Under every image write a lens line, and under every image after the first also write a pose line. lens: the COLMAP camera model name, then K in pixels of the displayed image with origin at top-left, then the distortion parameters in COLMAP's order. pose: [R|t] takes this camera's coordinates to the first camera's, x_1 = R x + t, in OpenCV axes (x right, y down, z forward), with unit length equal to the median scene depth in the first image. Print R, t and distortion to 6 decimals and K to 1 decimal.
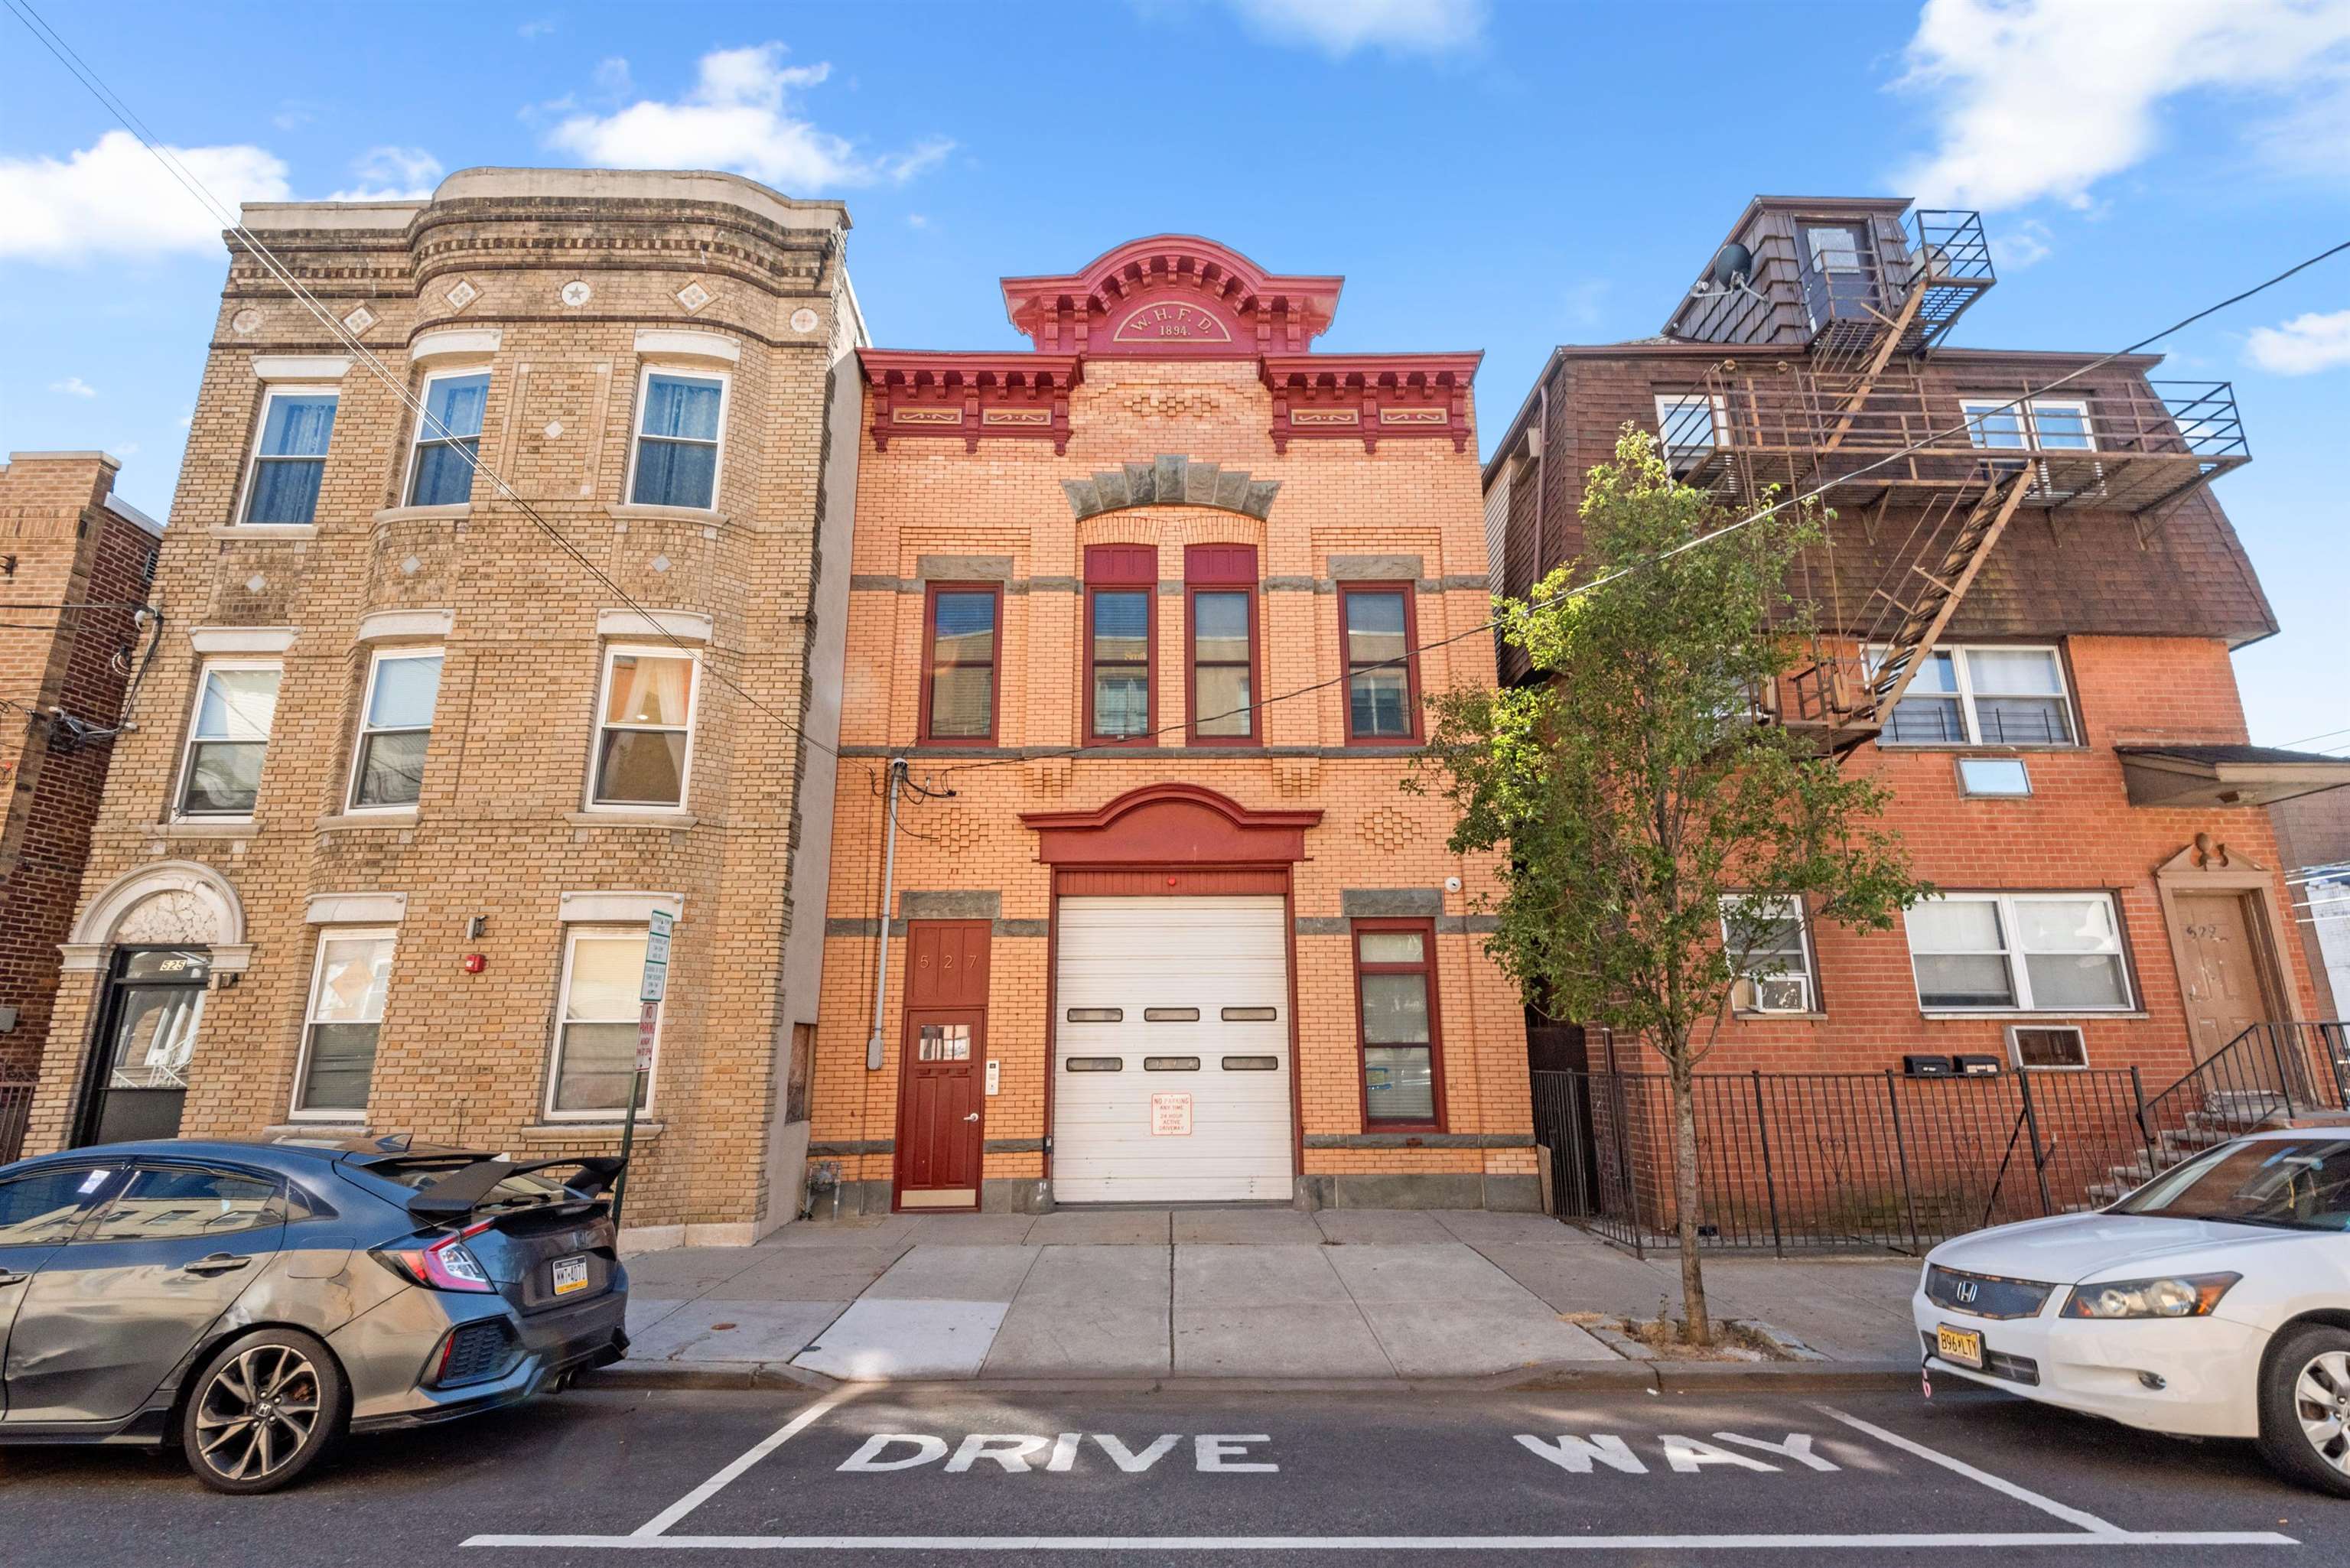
lens RADIAL K [[1142.8, 0, 1175.0], [0, 1142.8, 784.0], [0, 0, 1]] dist [0.053783, -0.059478]
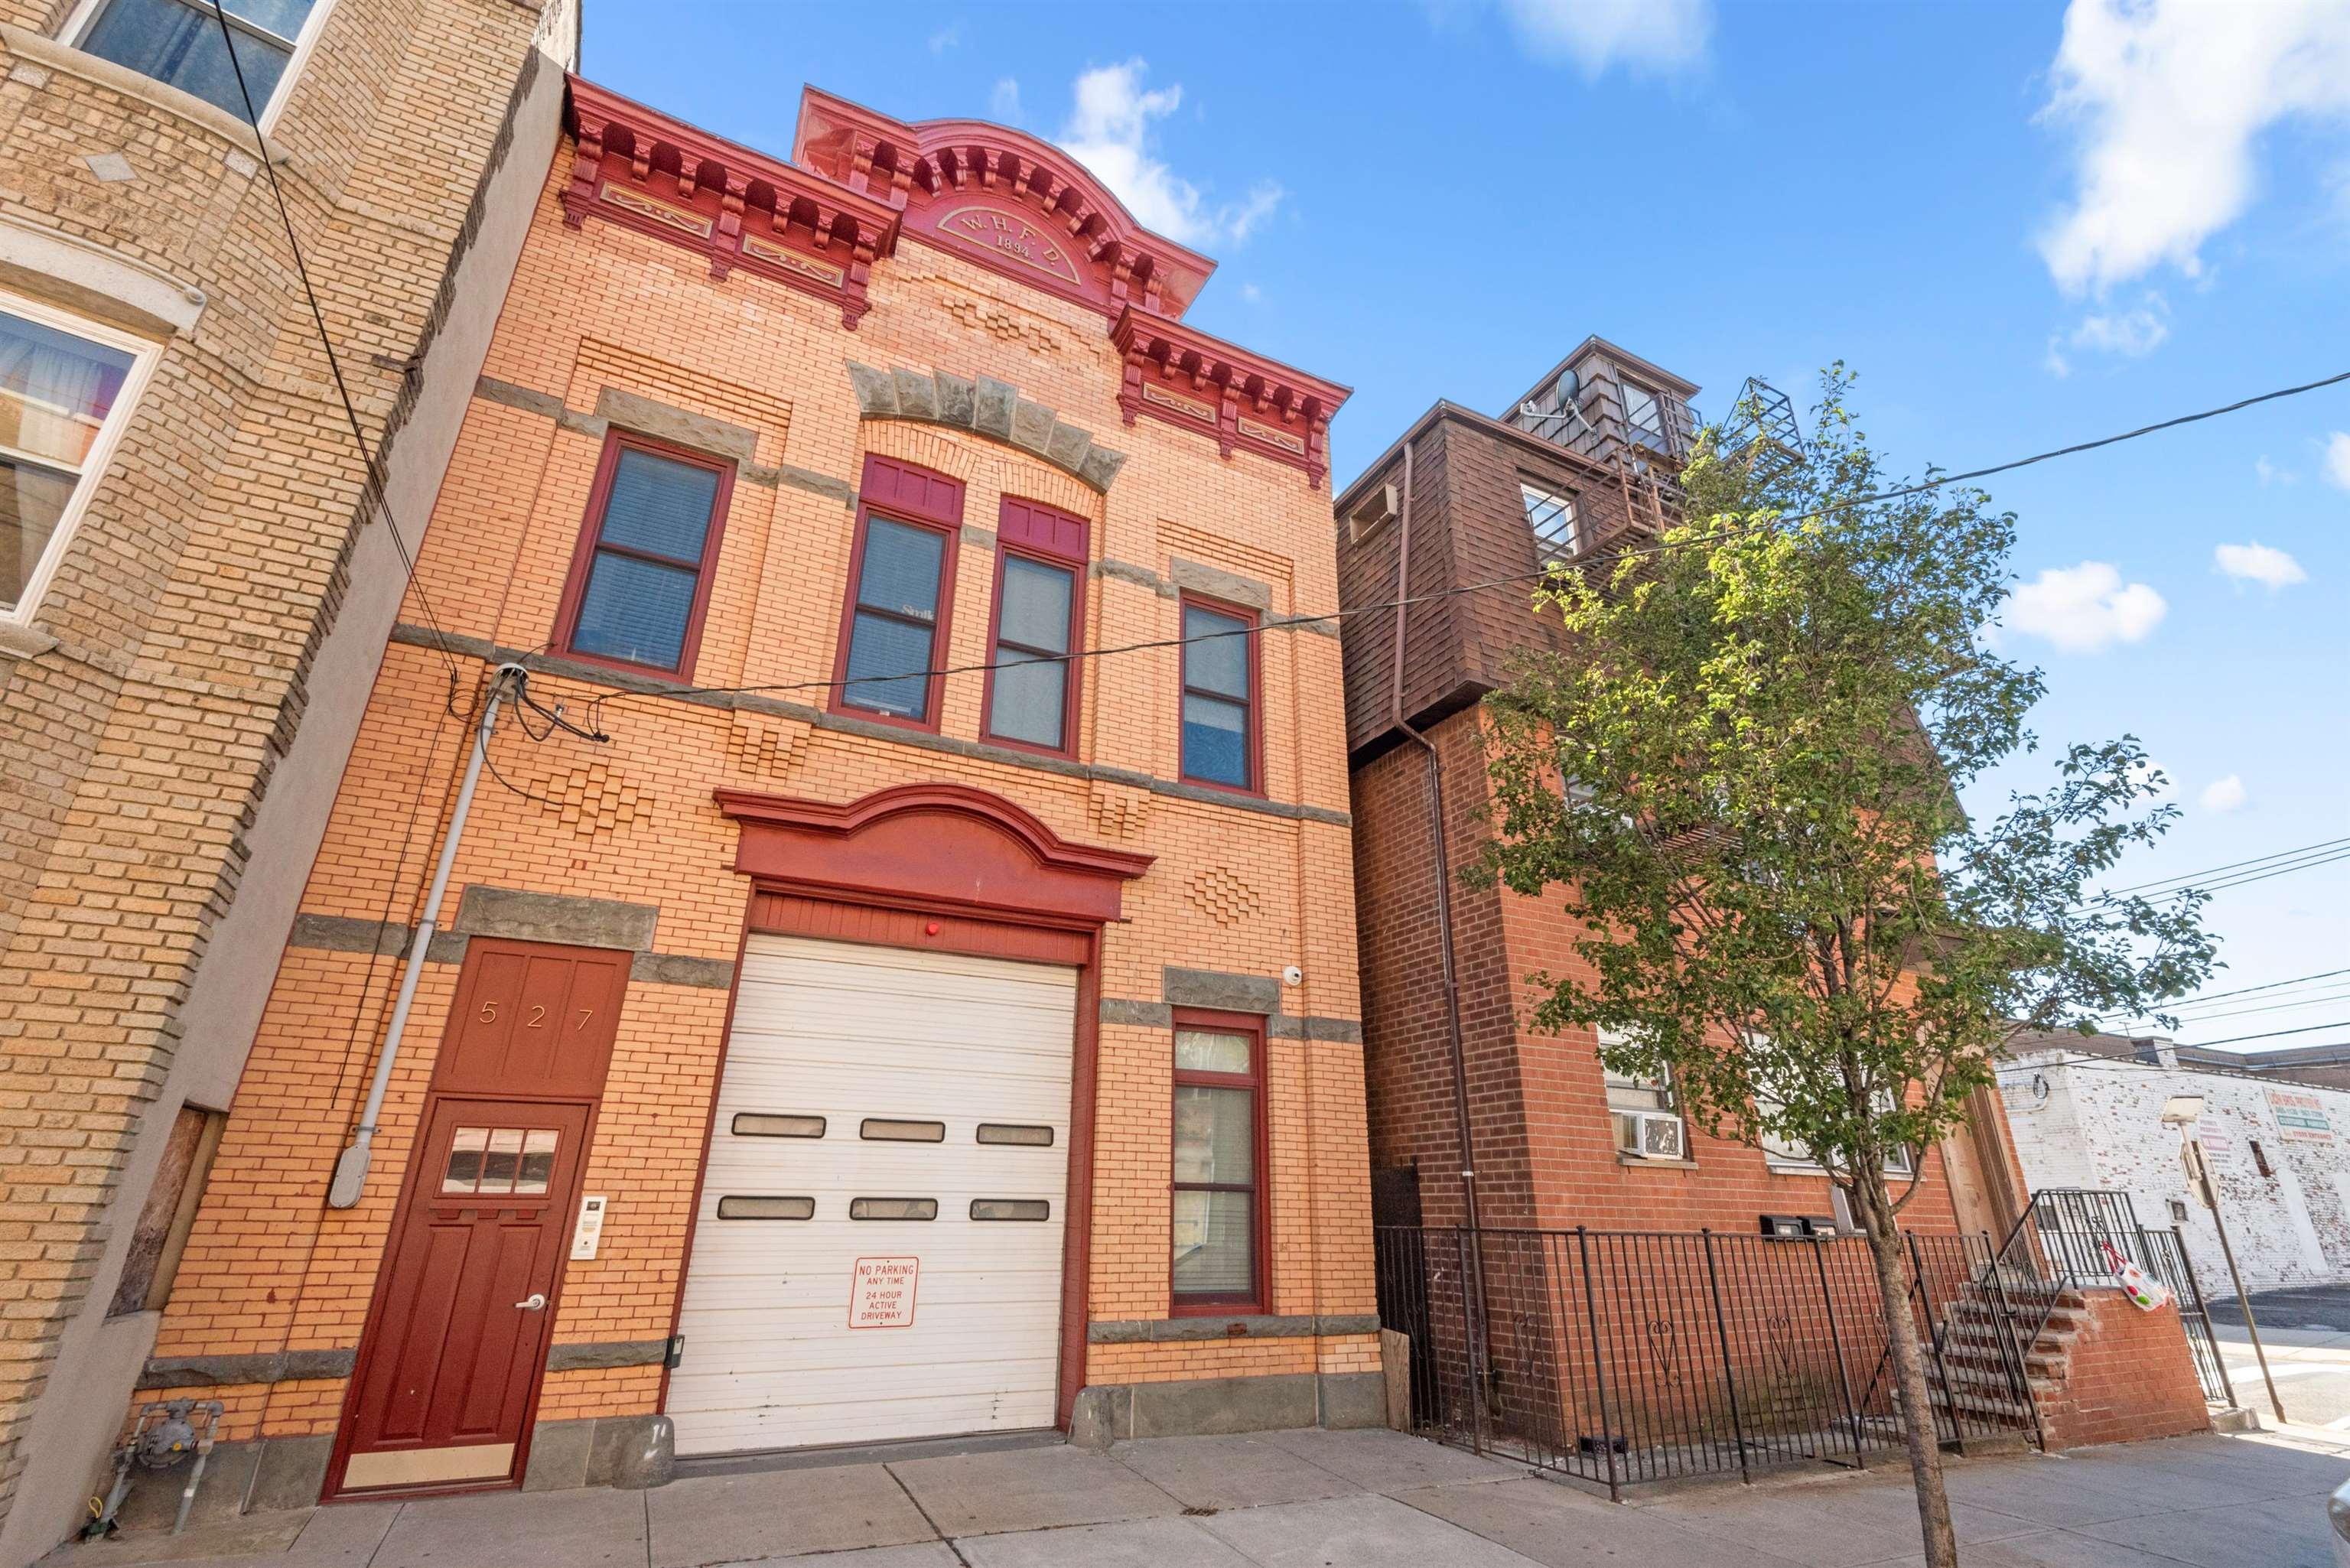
lens RADIAL K [[1083.5, 0, 1188.1], [0, 1083.5, 779.1], [0, 0, 1]] dist [0.039750, -0.025557]
pose [[0.894887, 0.183072, 0.407015, -0.149956], [-0.118696, 0.976777, -0.178375, 0.097456], [-0.430218, 0.111315, 0.895835, 0.349539]]
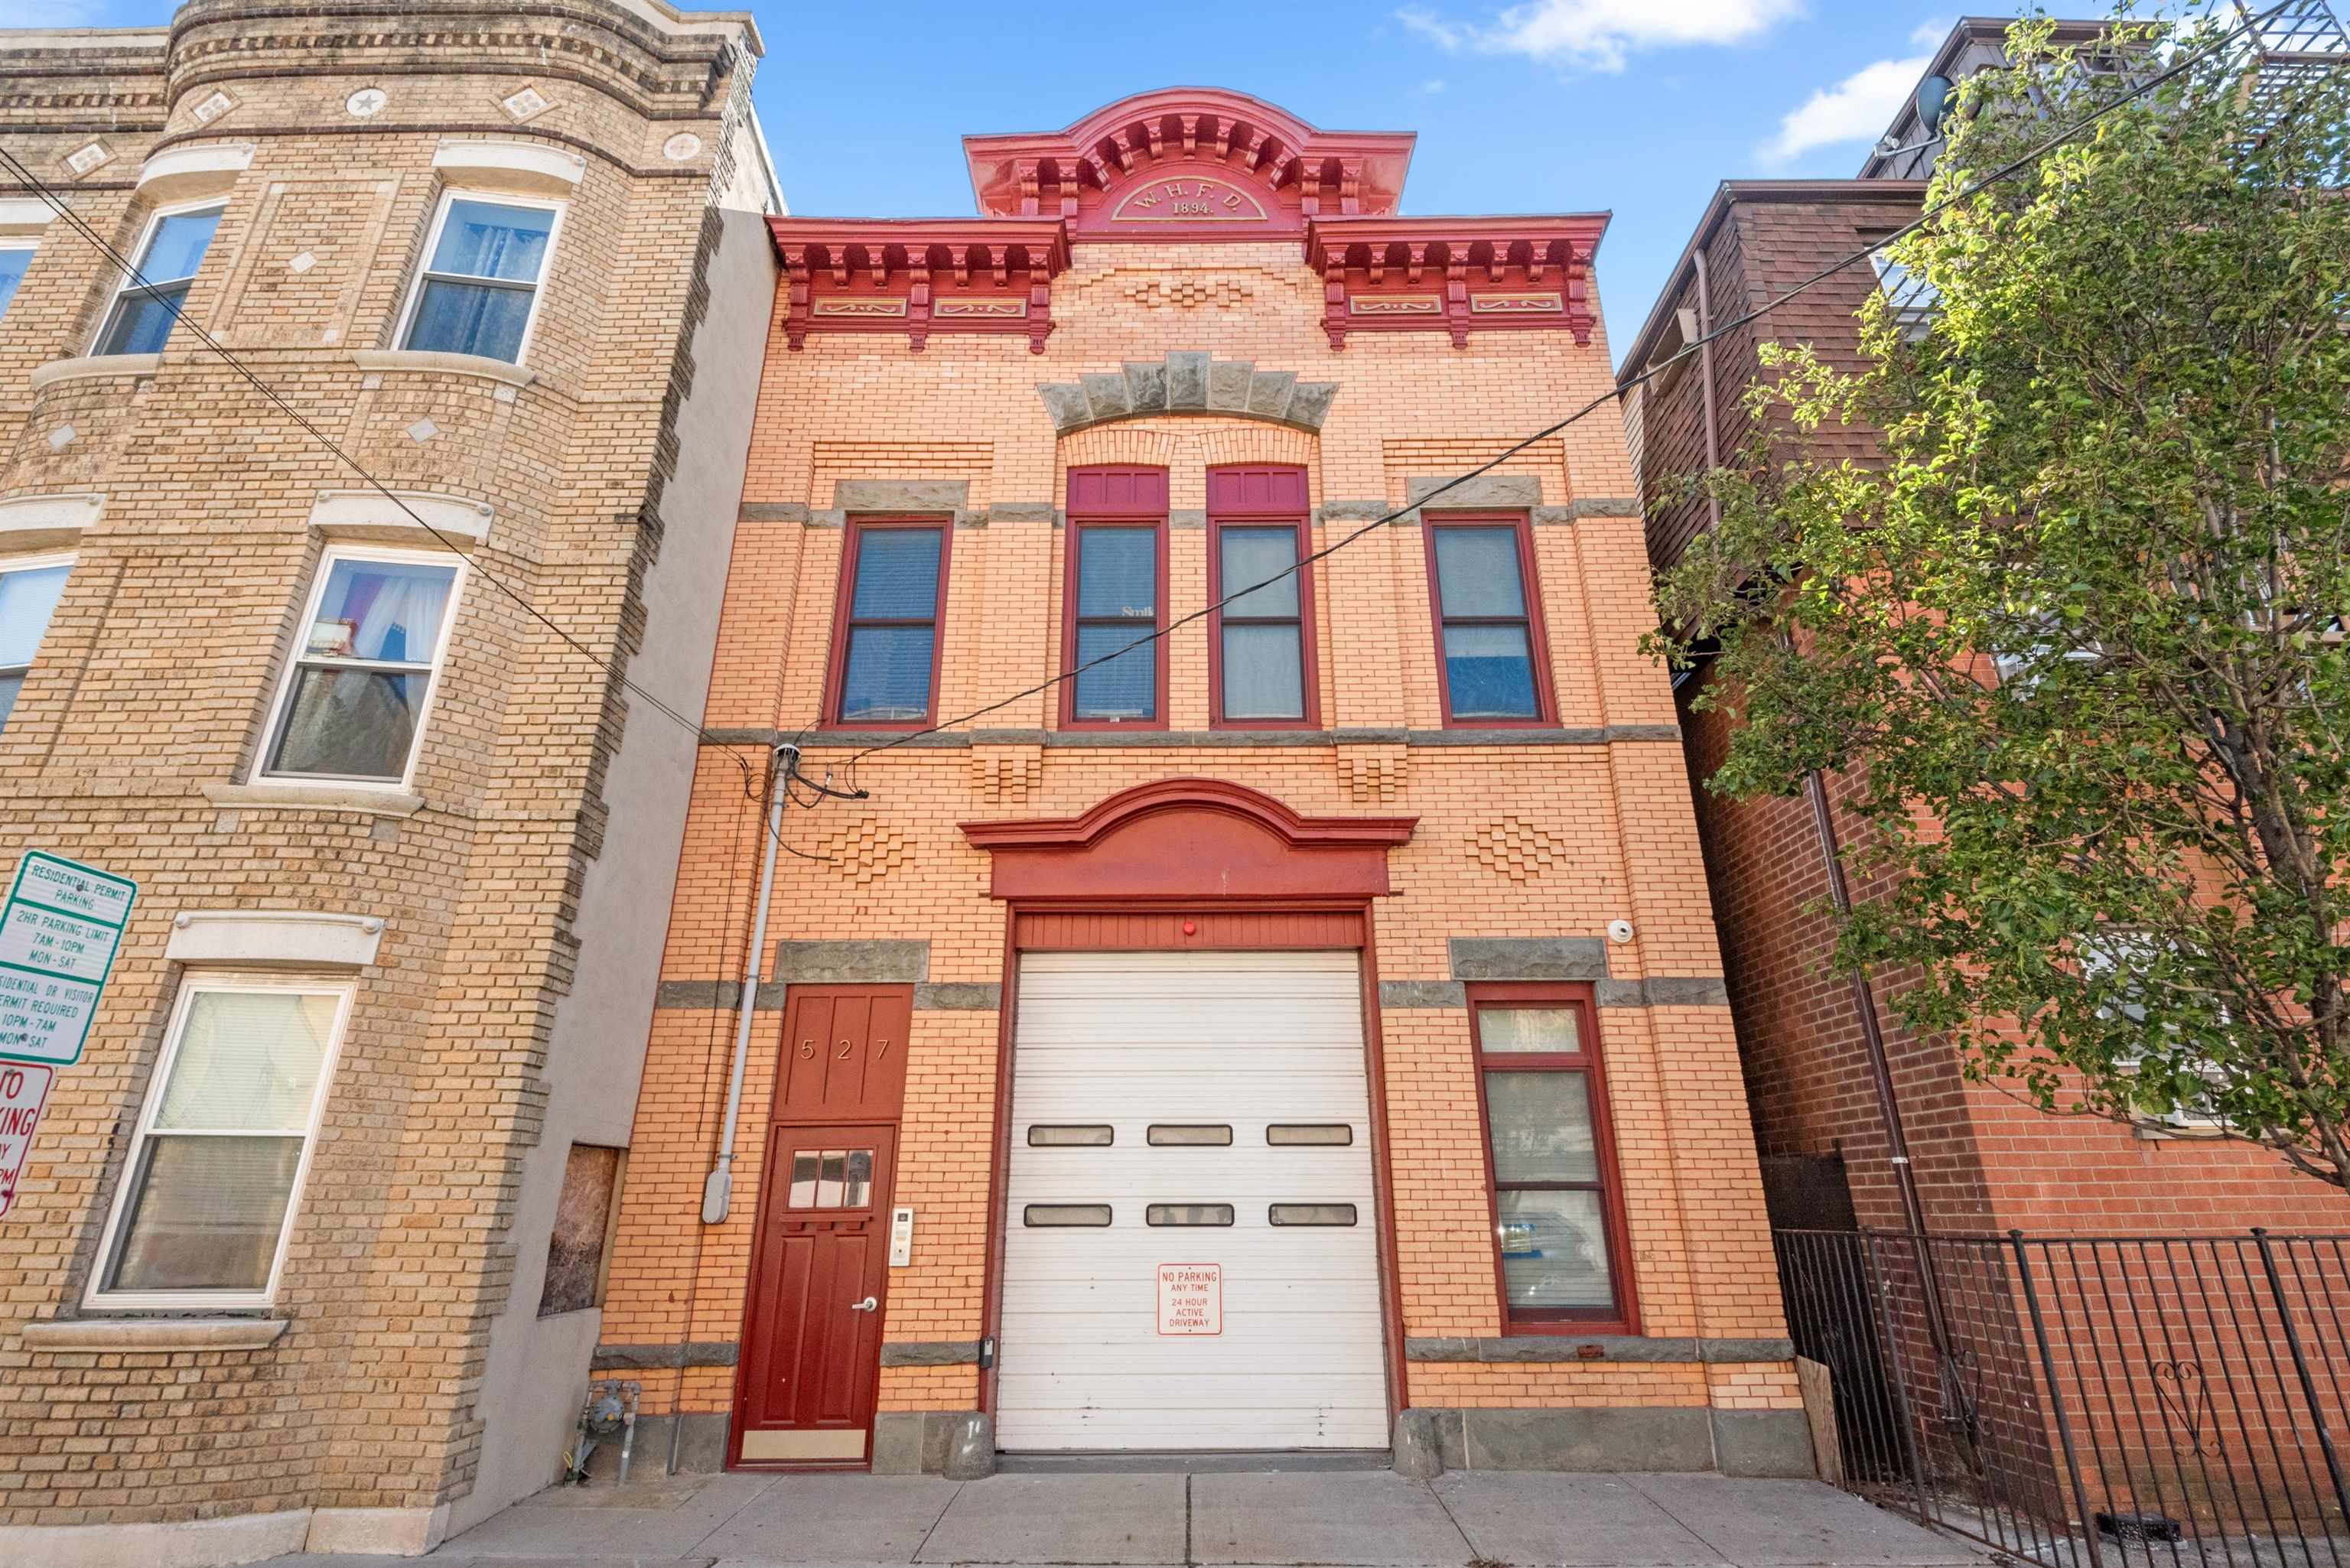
lens RADIAL K [[1117.5, 0, 1177.0], [0, 1117.5, 783.0], [0, 0, 1]] dist [0.031328, -0.026505]
pose [[0.999908, -0.001394, -0.013517, -0.001059], [-0.000360, 0.991659, -0.128891, 0.086869], [0.013584, 0.128884, 0.991567, 0.352518]]
